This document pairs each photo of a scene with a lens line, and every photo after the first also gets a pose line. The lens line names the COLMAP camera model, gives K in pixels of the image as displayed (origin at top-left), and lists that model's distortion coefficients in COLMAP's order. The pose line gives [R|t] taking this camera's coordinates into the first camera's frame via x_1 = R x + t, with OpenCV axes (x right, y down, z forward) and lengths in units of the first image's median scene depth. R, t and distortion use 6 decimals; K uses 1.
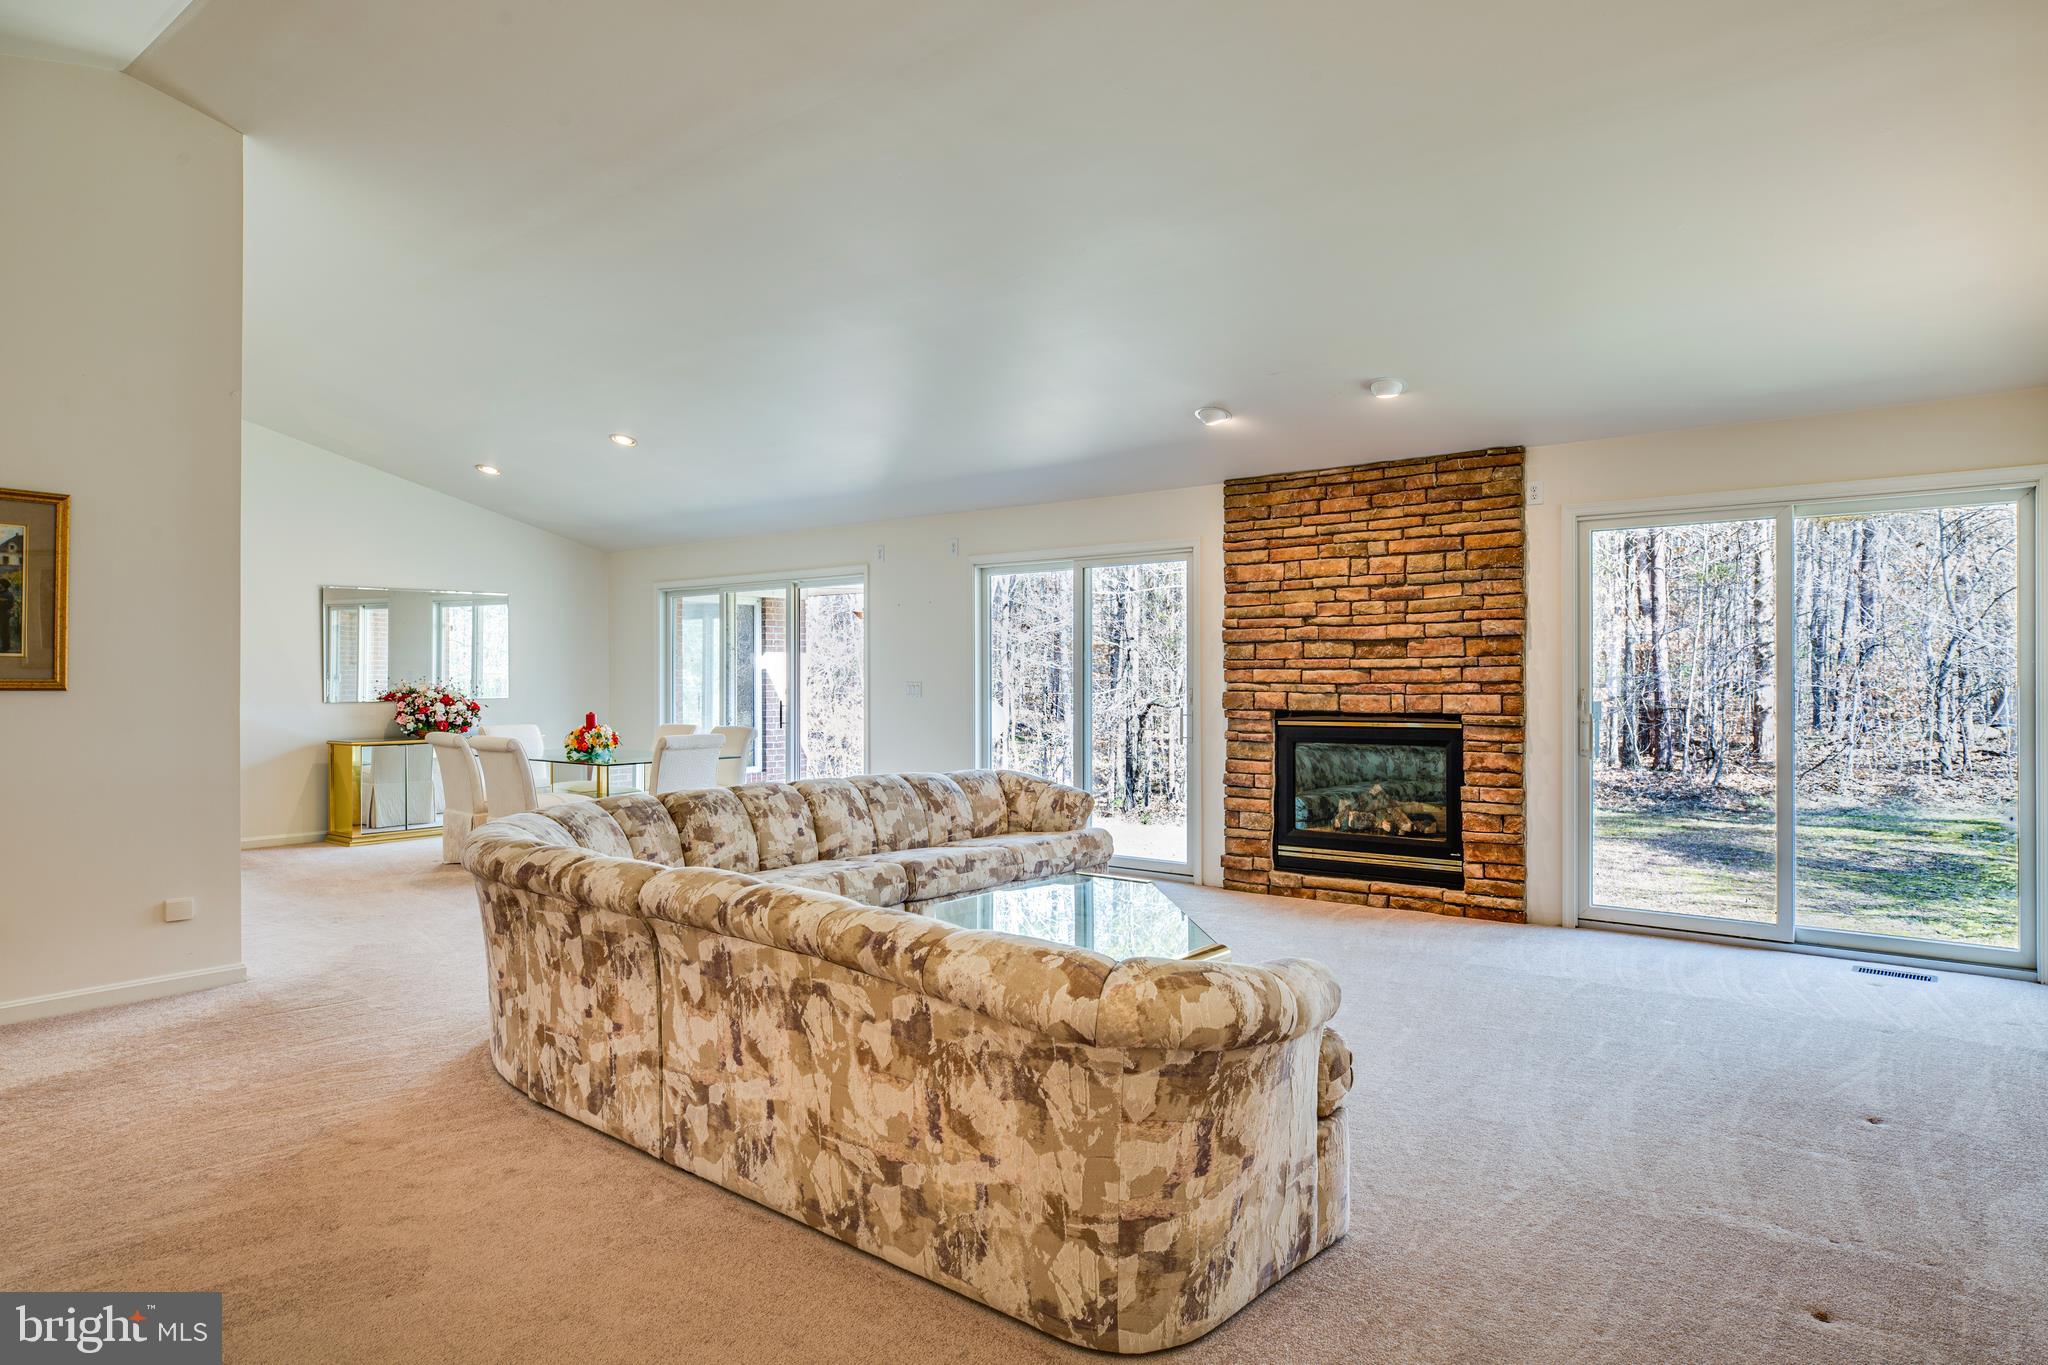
lens RADIAL K [[1220.5, 0, 1027.3], [0, 1220.5, 682.9], [0, 0, 1]] dist [0.007500, 0.001094]
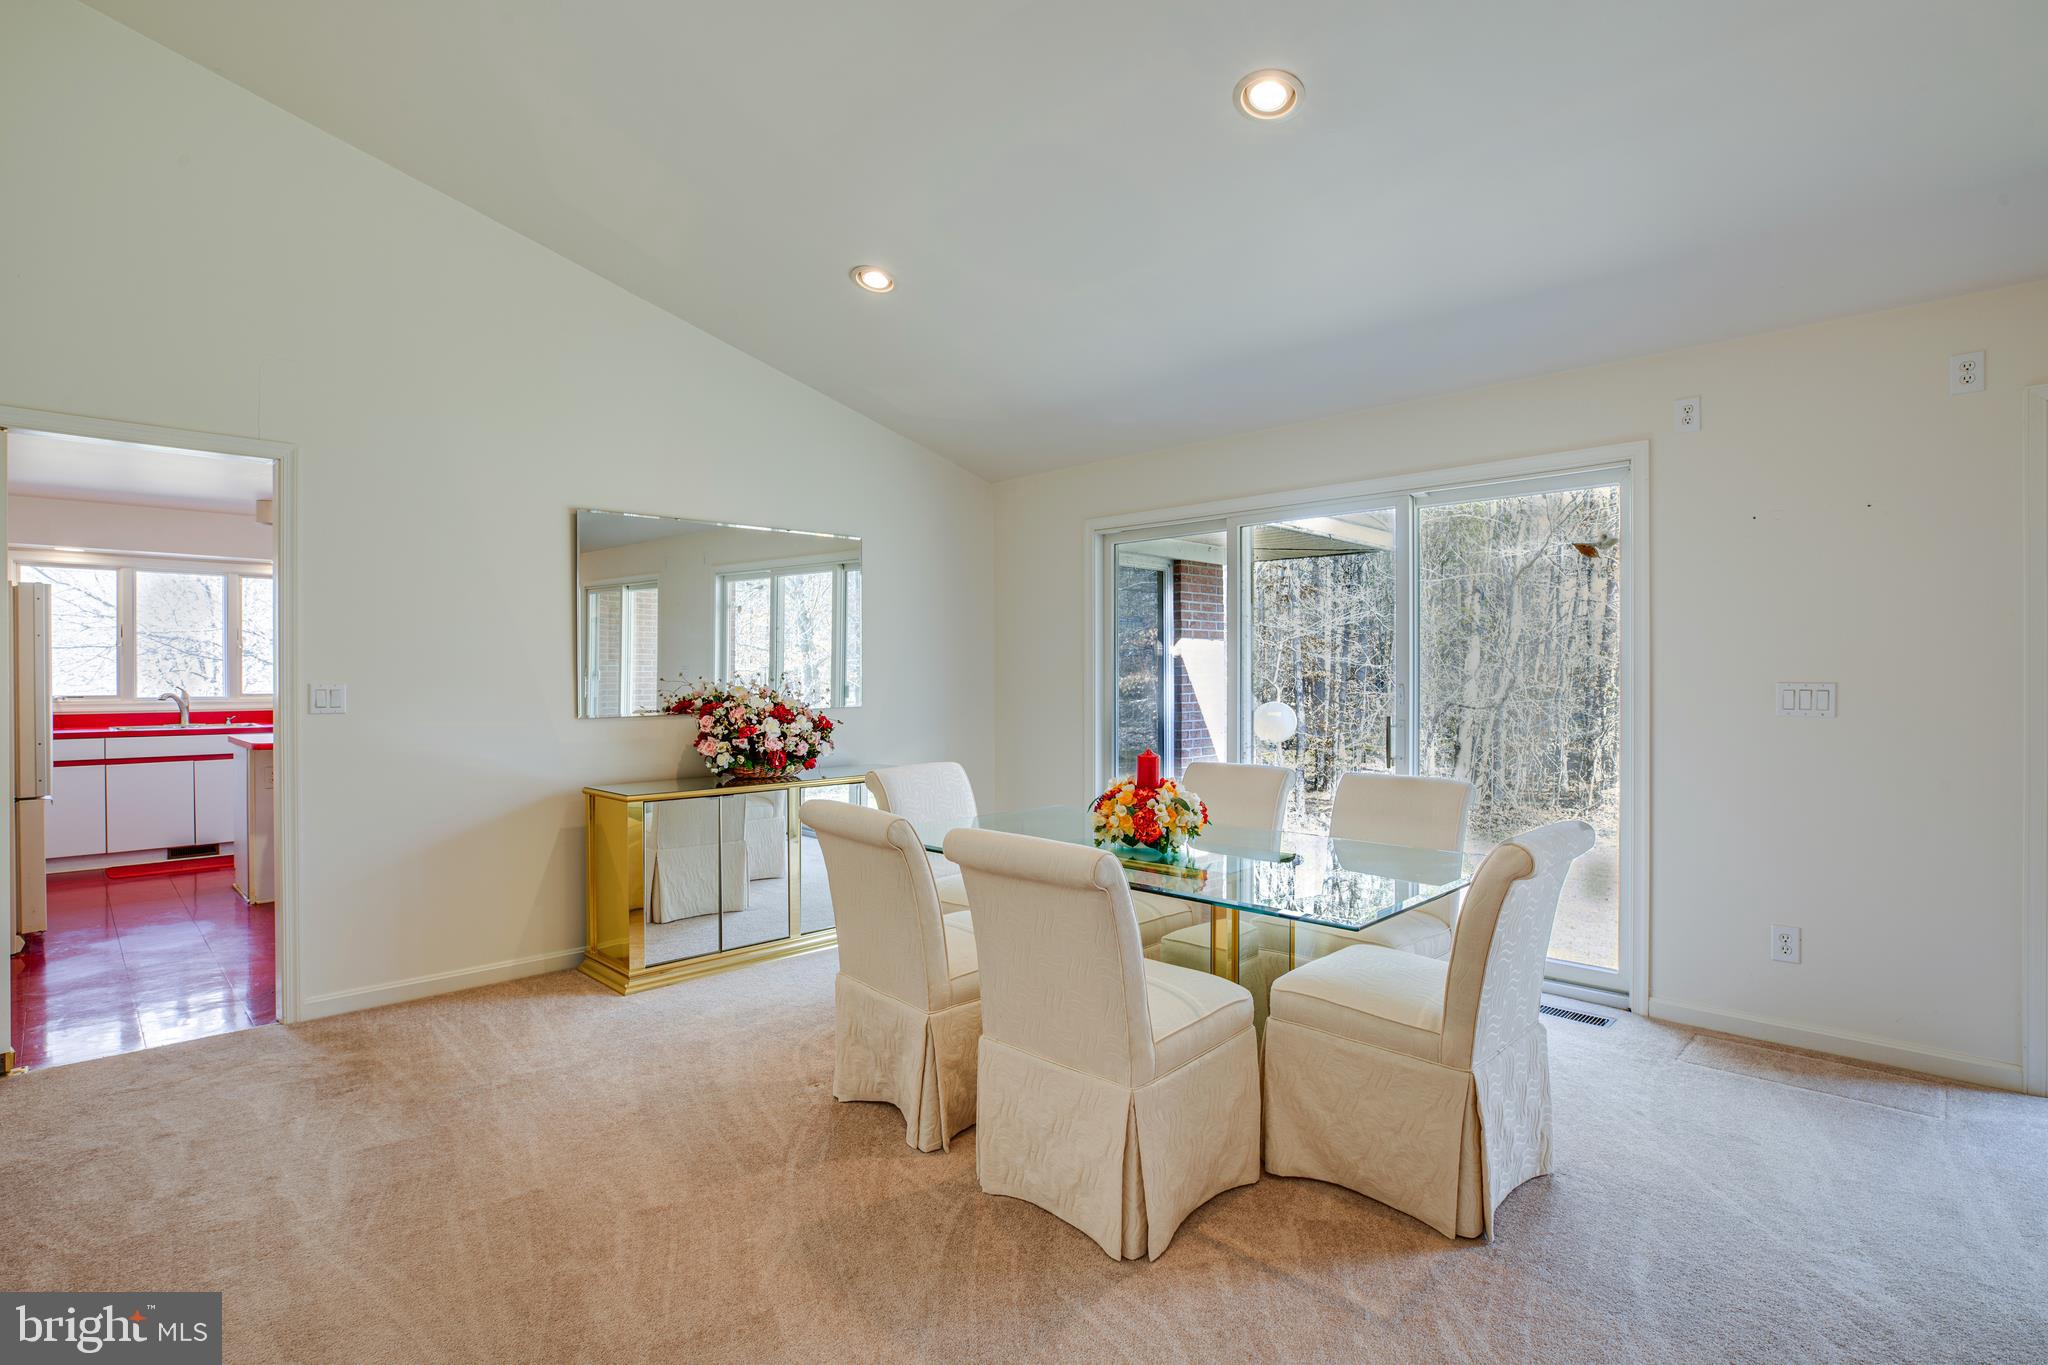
lens RADIAL K [[981.4, 0, 1021.6], [0, 981.4, 679.8], [0, 0, 1]] dist [-0.006496, -0.000263]
pose [[0.994840, 0.000889, -0.101450, -0.318163], [-0.001046, 0.999998, -0.001491, -0.000818], [0.101449, 0.001590, 0.994840, 0.558110]]
